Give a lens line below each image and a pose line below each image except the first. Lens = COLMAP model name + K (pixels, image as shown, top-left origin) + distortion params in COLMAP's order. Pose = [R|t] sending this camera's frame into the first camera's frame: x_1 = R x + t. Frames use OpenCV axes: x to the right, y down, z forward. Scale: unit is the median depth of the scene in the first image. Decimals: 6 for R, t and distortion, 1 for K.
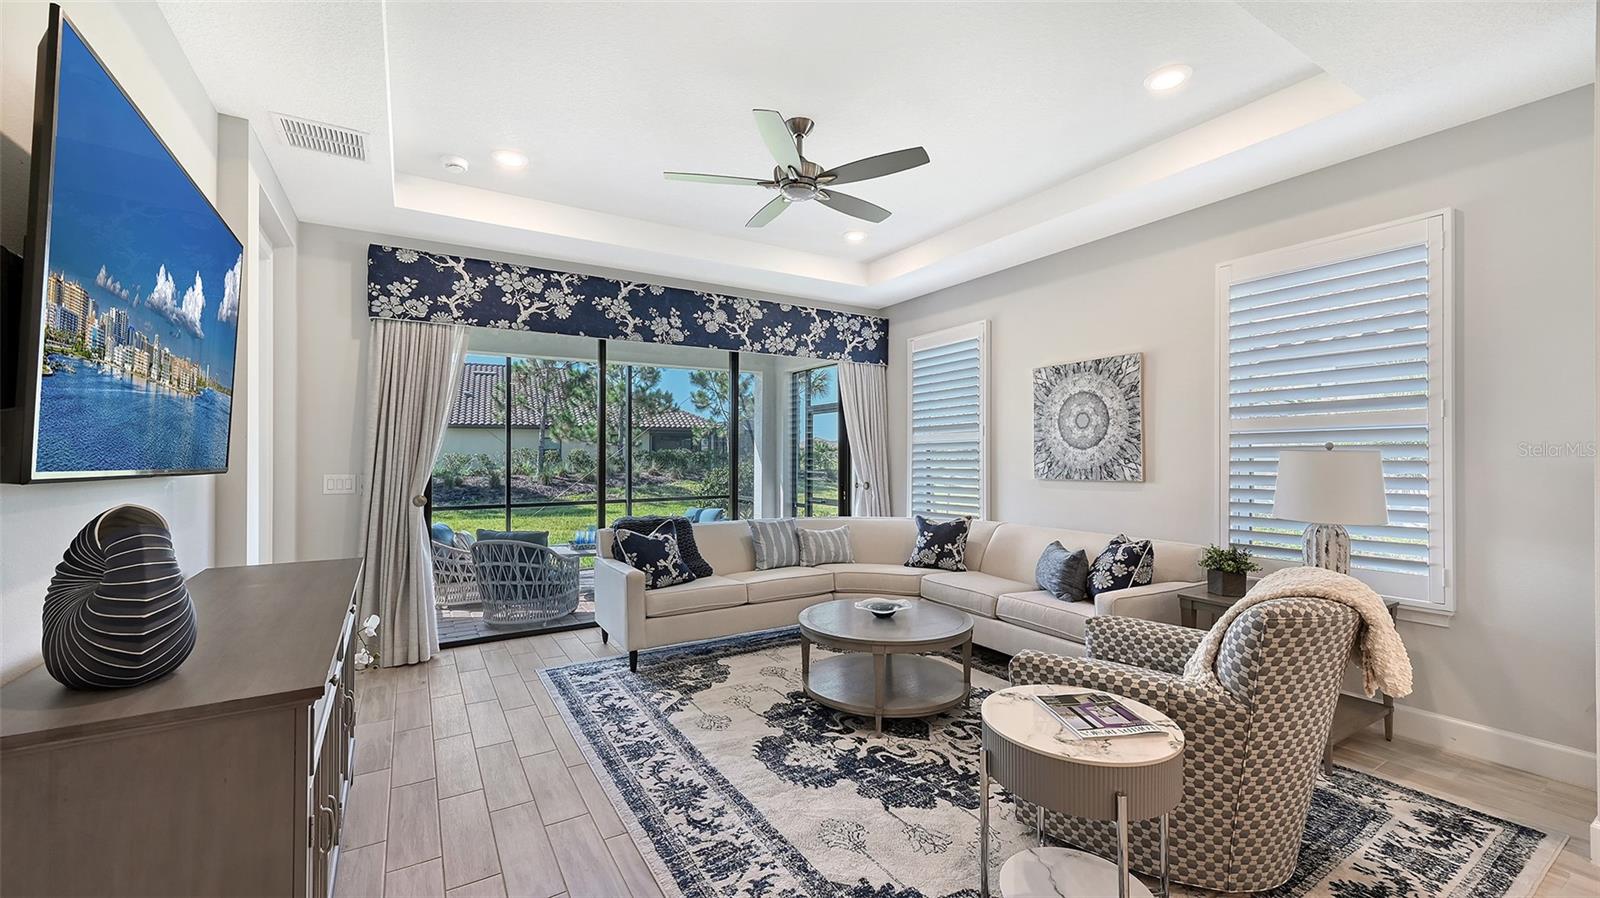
lens RADIAL K [[632.9, 0, 808.3], [0, 632.9, 446.7], [0, 0, 1]] dist [0.001710, -0.000362]
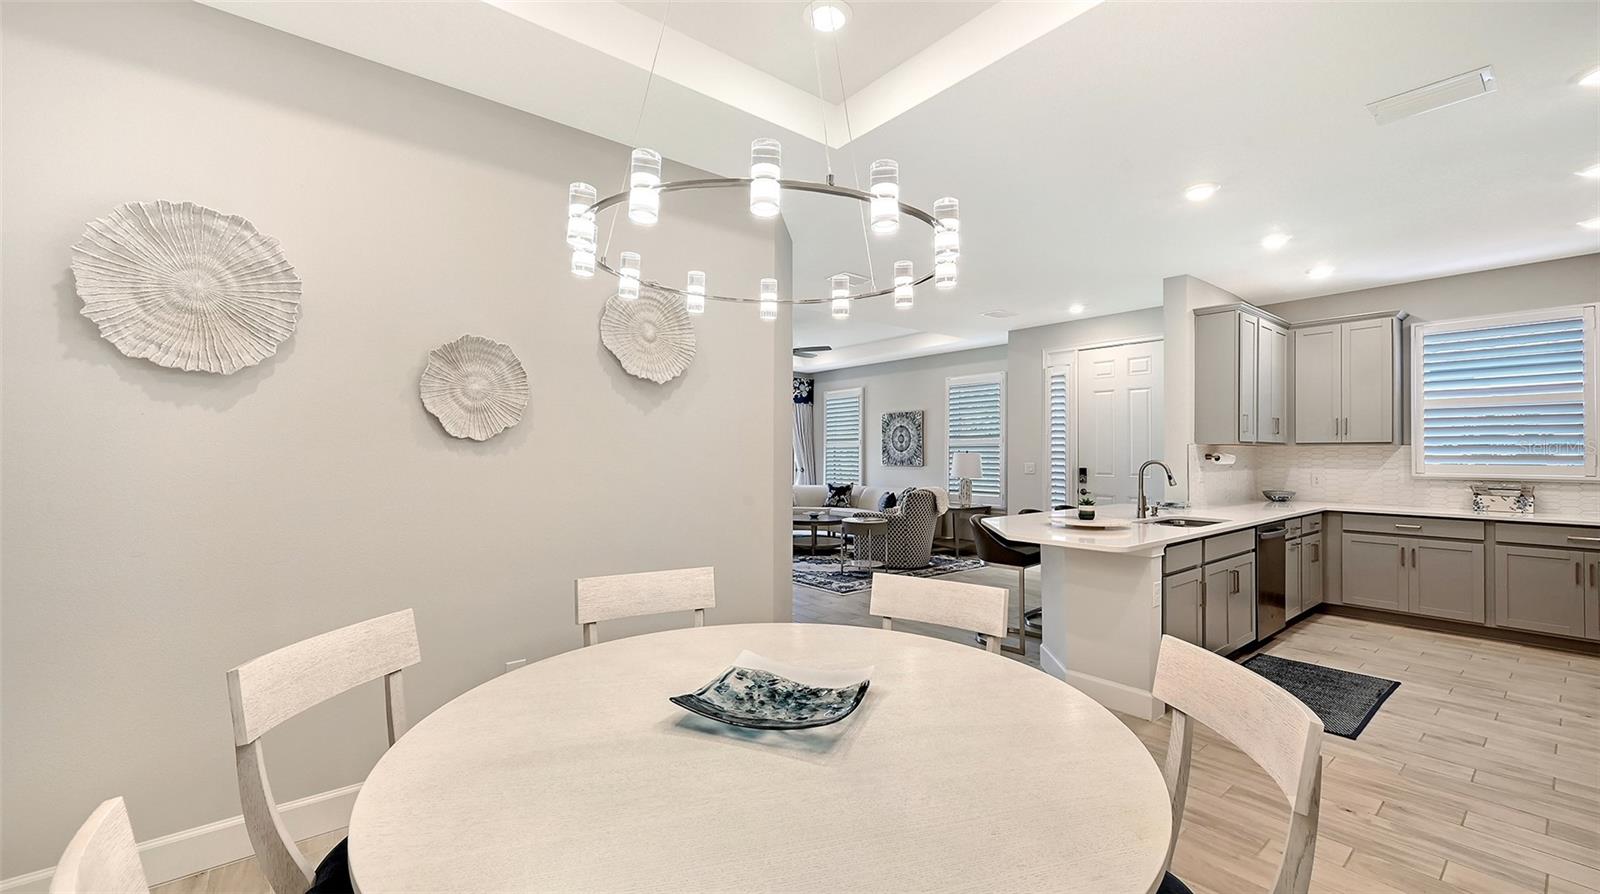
lens RADIAL K [[632.9, 0, 802.3], [0, 632.9, 446.8], [0, 0, 1]] dist [0.001710, -0.000362]
pose [[0.992665, 0.004143, 0.120826, -0.183547], [-0.004671, 0.999981, 0.004091, -0.020480], [-0.120806, -0.004626, 0.992665, -1.176665]]
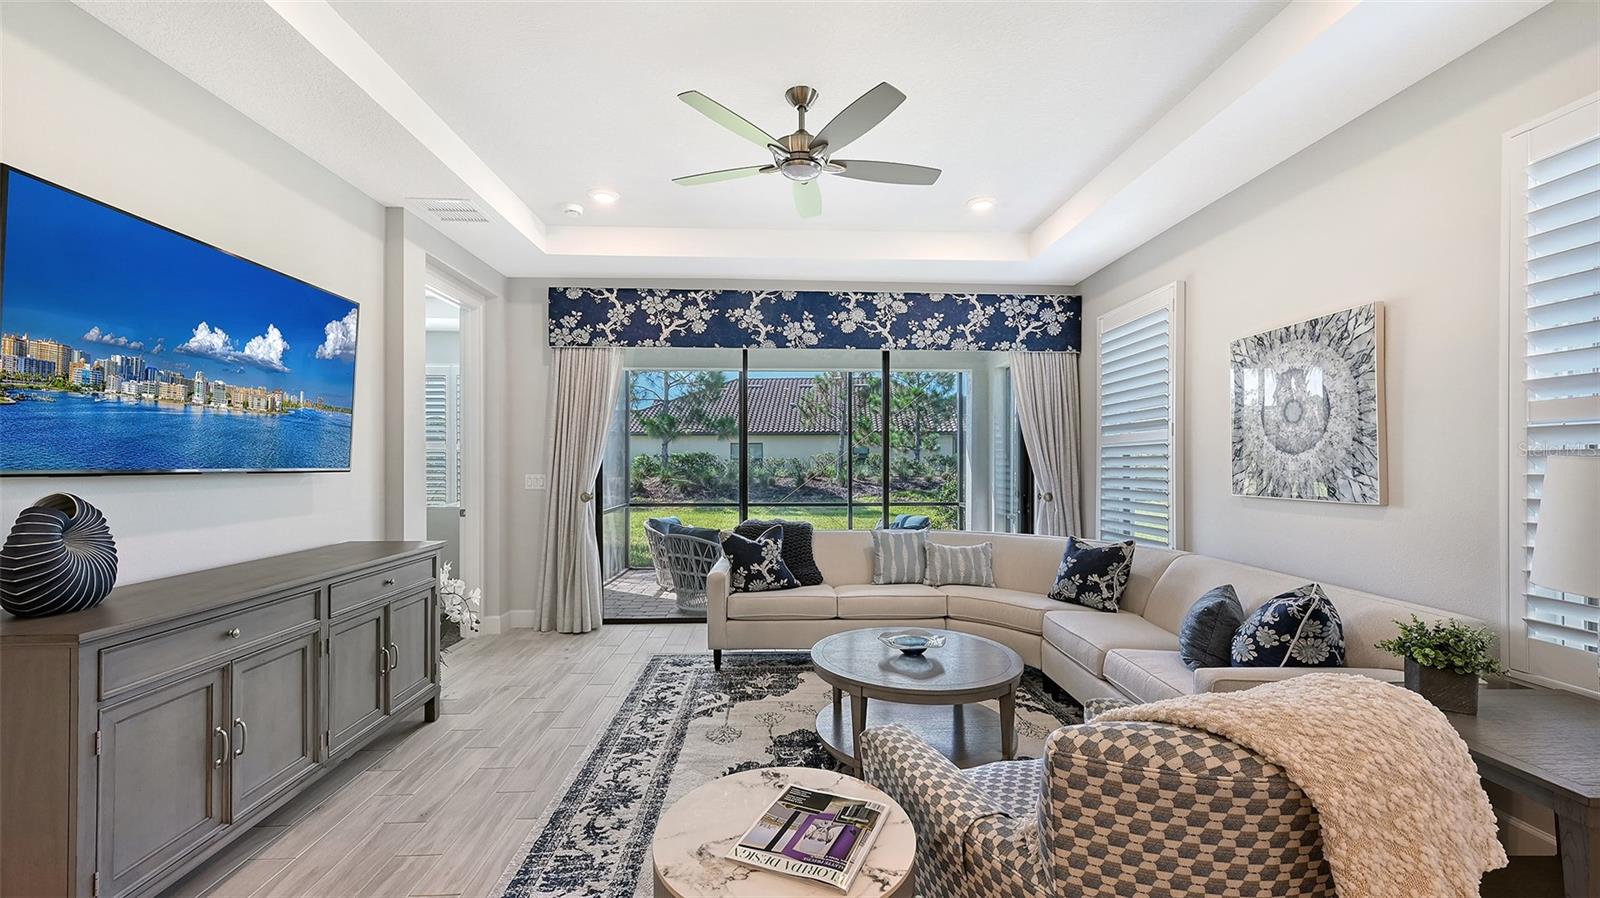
lens RADIAL K [[632.9, 0, 796.7], [0, 632.9, 453.0], [0, 0, 1]] dist [0.001710, -0.000362]
pose [[0.872683, -0.000970, -0.488286, 0.299497], [0.002349, 0.999995, 0.002210, 0.000482], [0.488281, -0.003076, 0.872681, 0.145943]]
